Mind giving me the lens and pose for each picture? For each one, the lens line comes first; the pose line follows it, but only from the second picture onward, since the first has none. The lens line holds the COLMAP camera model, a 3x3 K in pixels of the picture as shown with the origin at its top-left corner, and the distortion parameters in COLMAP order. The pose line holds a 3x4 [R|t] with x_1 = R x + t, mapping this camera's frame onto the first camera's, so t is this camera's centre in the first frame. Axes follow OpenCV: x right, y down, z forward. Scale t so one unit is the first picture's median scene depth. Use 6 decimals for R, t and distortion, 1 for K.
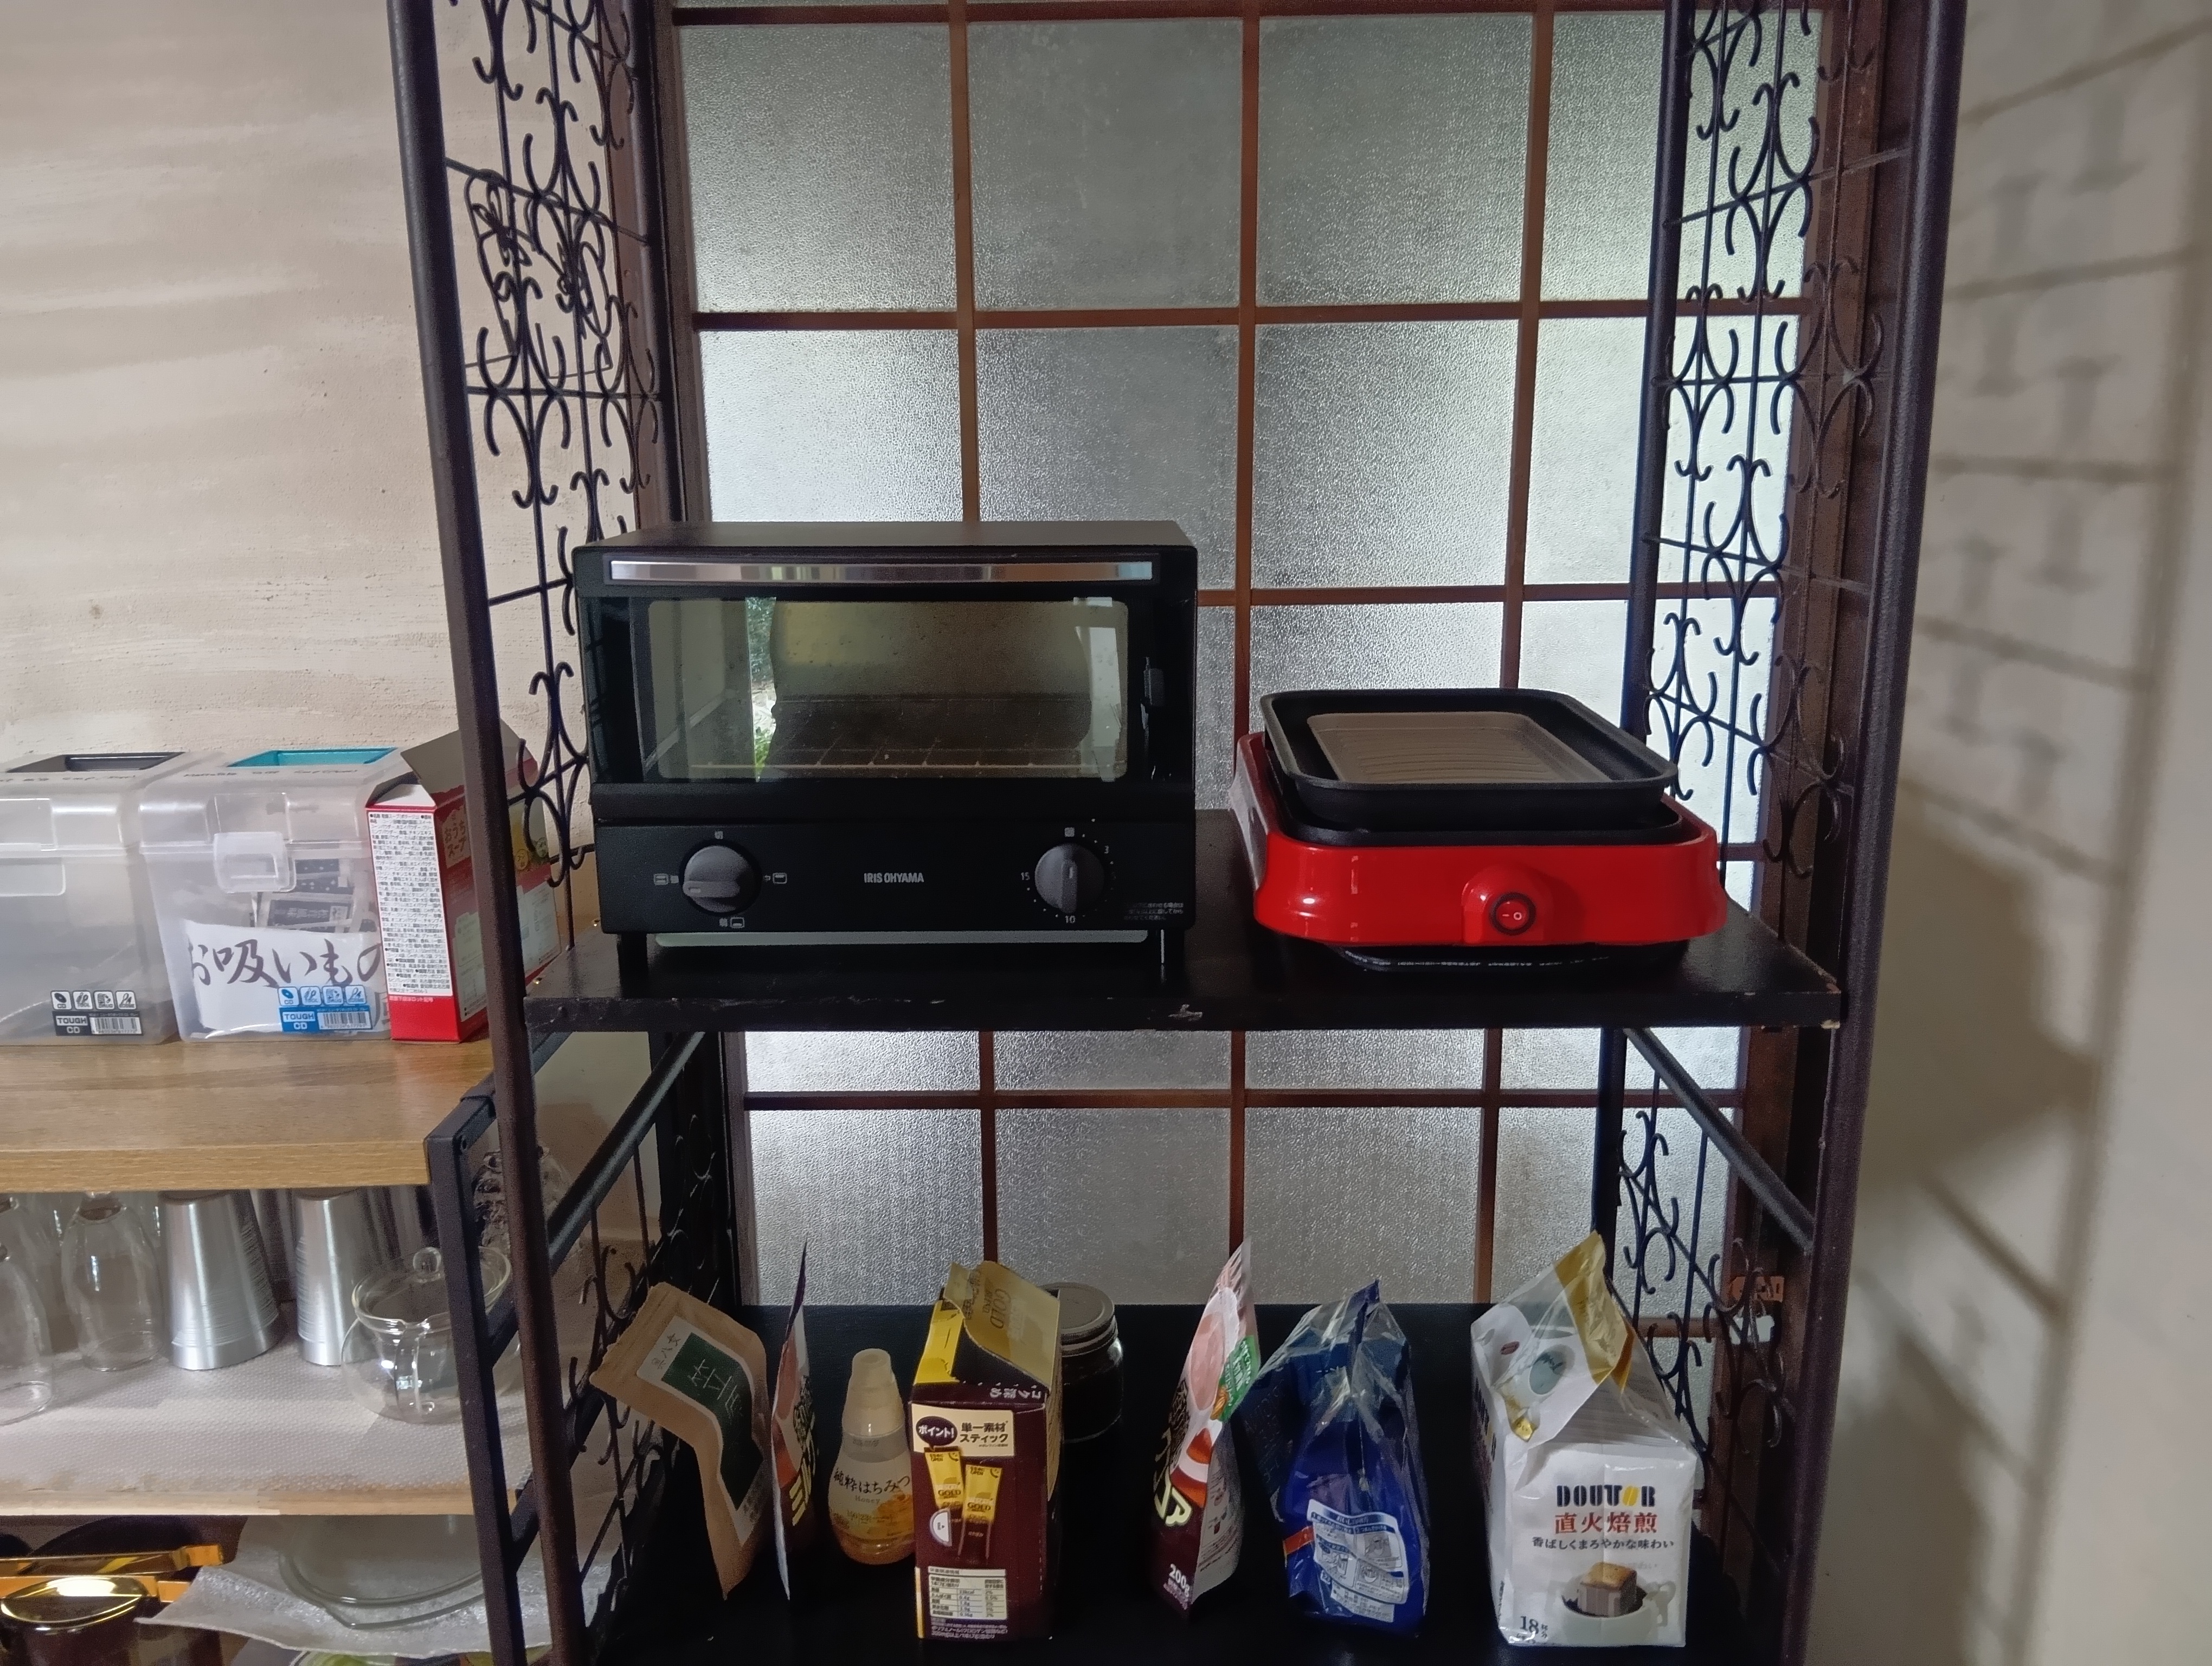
lens RADIAL K [[1683.7, 0, 1106.4], [0, 1683.7, 783.8], [0, 0, 1]] dist [0.031272, -0.059111]
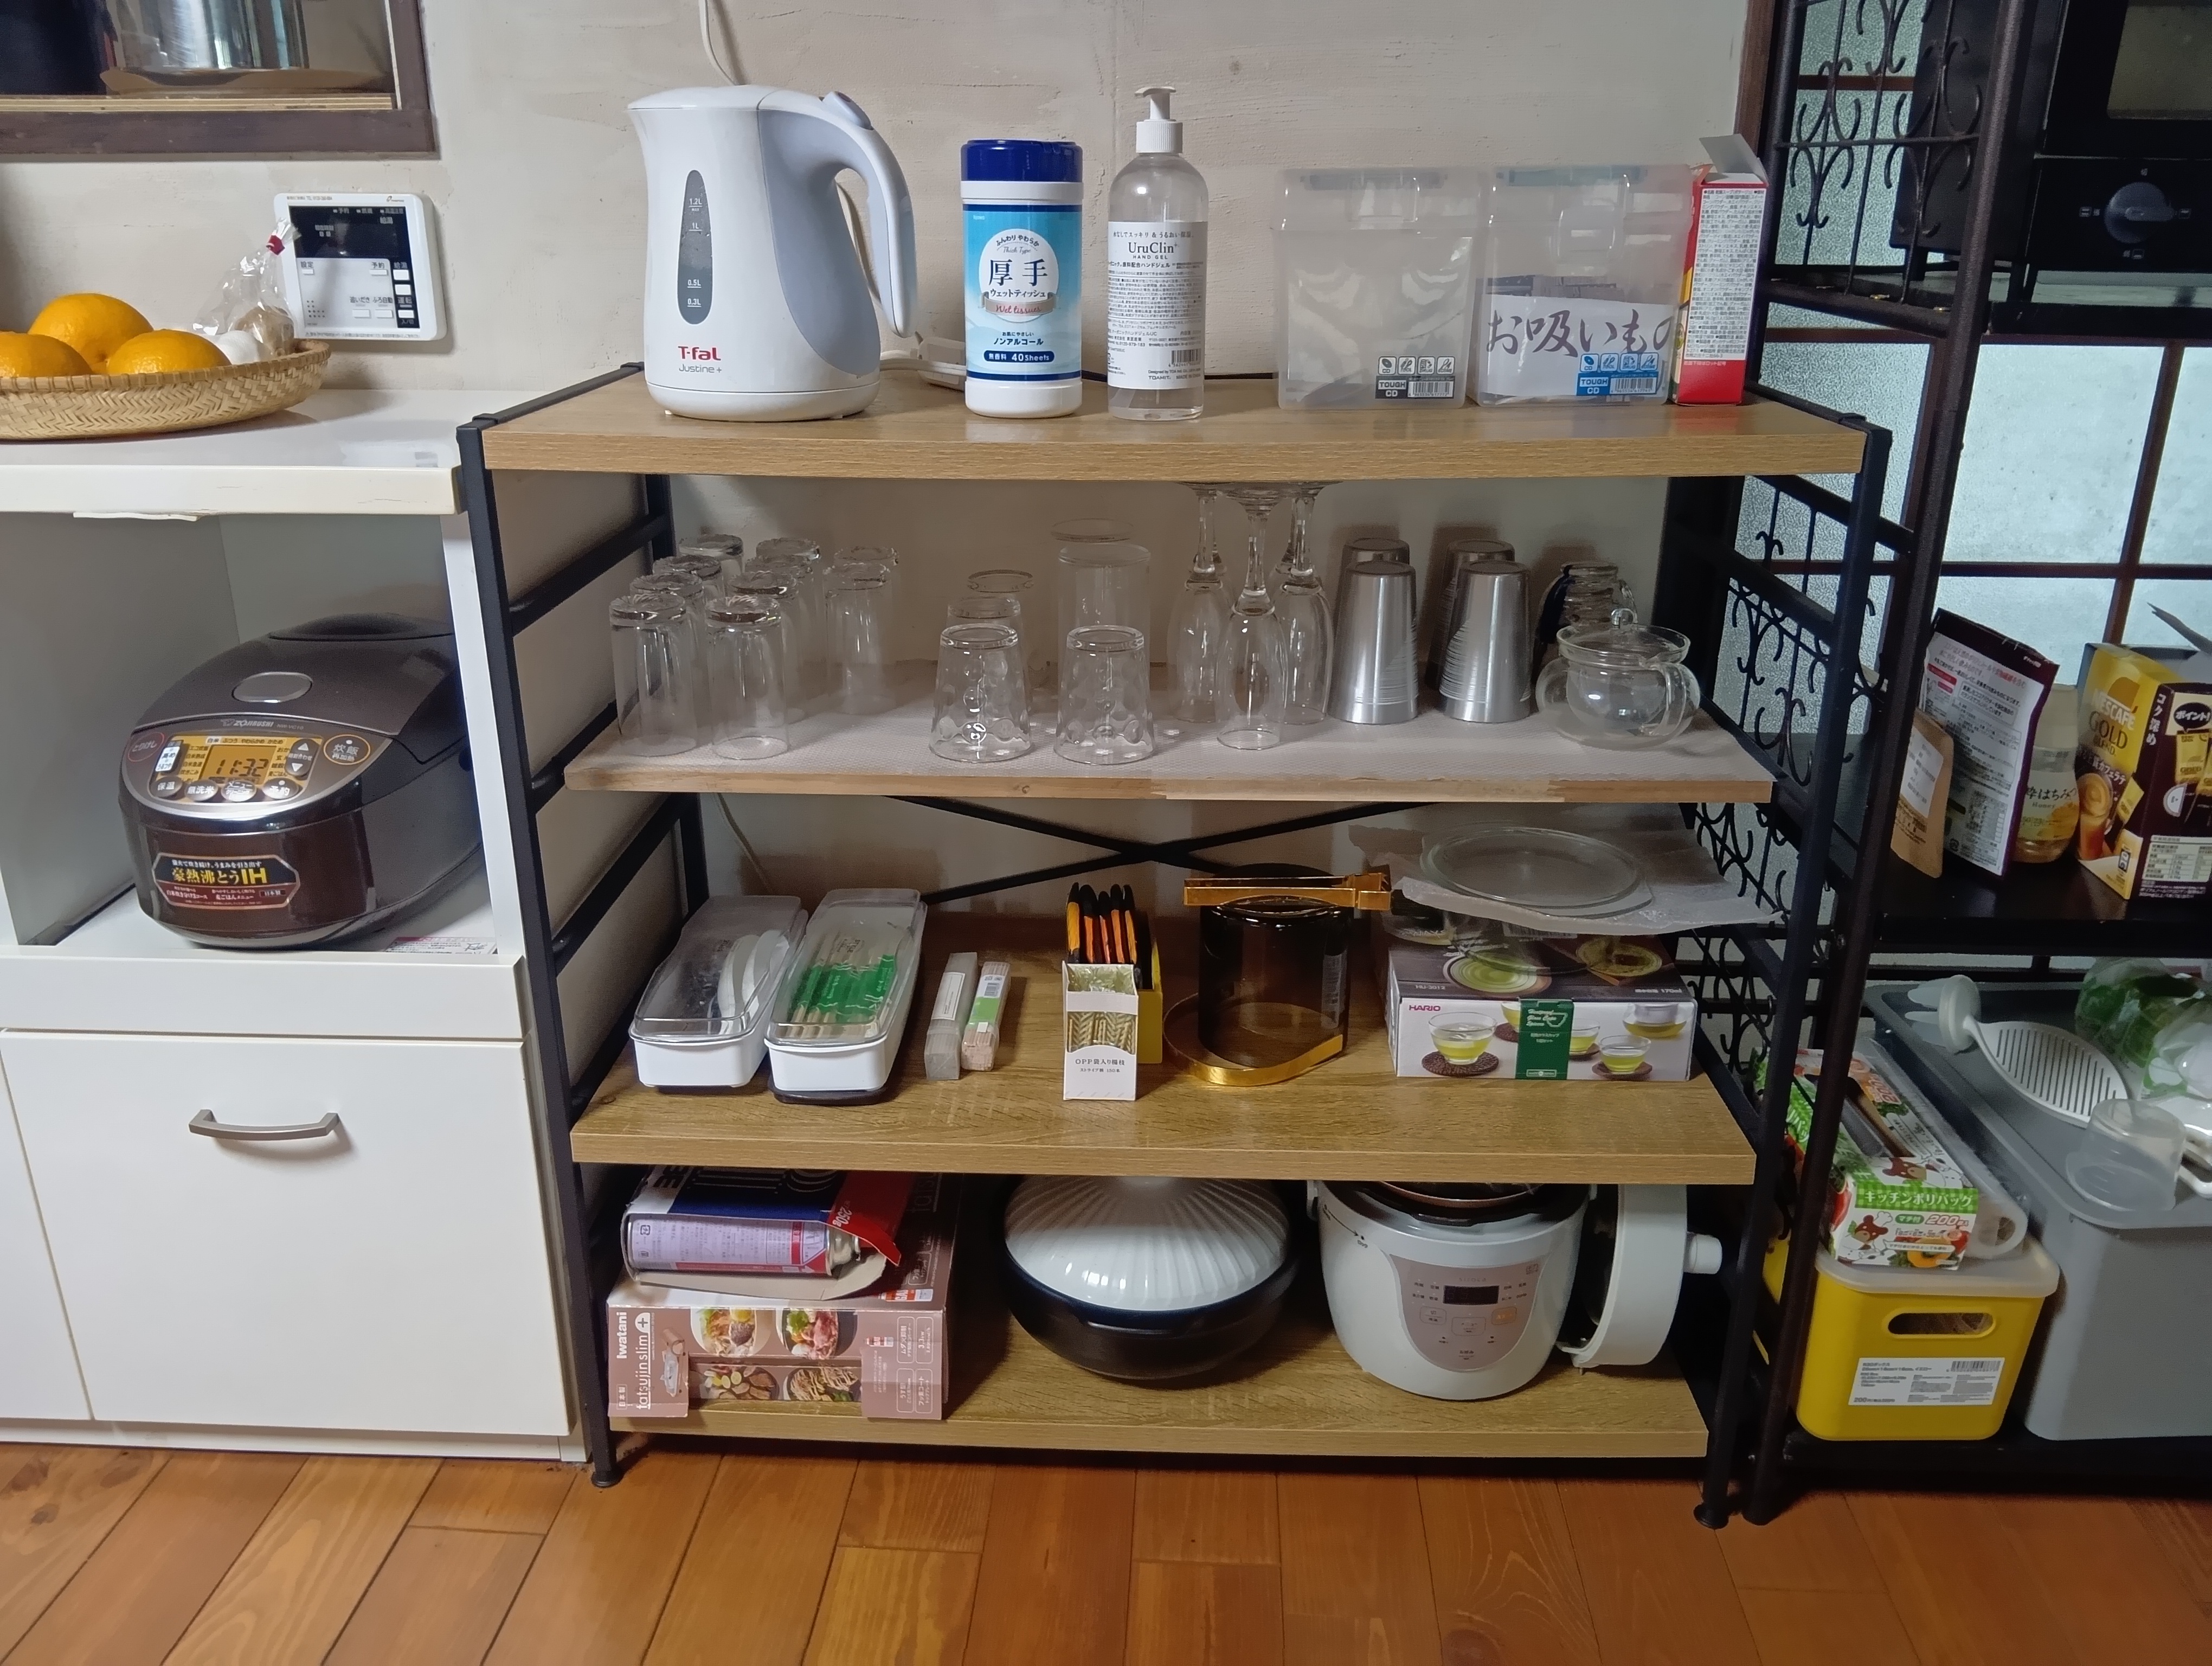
lens RADIAL K [[1669.8, 0, 1099.1], [0, 1669.8, 797.3], [0, 0, 1]] dist [0.039300, -0.095398]
pose [[0.999391, 0.020752, -0.028046, -0.782724], [-0.016724, 0.990441, 0.136919, 0.269637], [0.030619, -0.136367, 0.990185, -0.193167]]
